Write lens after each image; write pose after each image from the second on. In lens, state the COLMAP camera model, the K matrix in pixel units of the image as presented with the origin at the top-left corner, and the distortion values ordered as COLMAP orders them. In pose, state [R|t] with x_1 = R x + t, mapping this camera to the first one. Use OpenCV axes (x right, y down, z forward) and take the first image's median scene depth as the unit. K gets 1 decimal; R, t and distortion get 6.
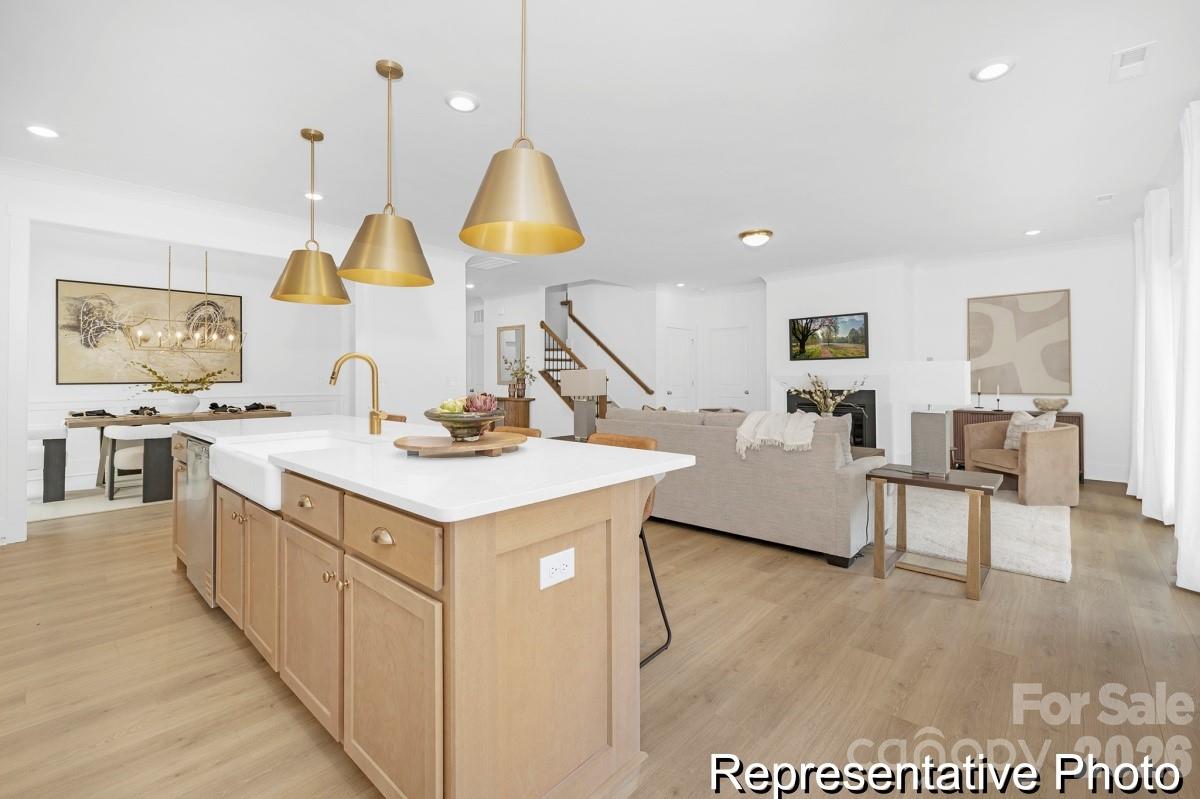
lens RADIAL K [[514.5, 0, 597.7], [0, 514.5, 380.0], [0, 0, 1]] dist [-0.001182, -0.000289]
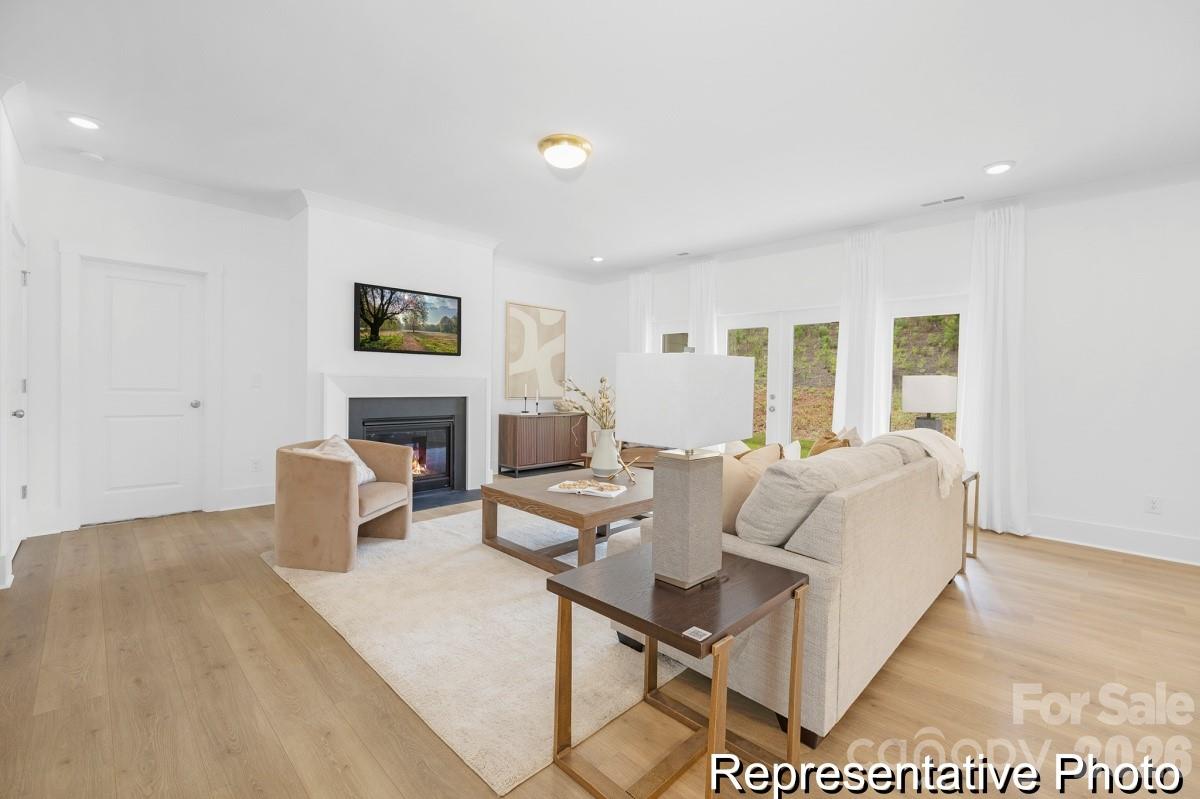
lens RADIAL K [[508.9, 0, 596.0], [0, 508.9, 402.3], [0, 0, 1]] dist [-0.003136, -0.000573]
pose [[0.048870, -0.032929, 0.998262, -0.244216], [-0.016125, 0.999300, 0.033753, -0.001969], [-0.998675, -0.017747, 0.048305, 0.762822]]
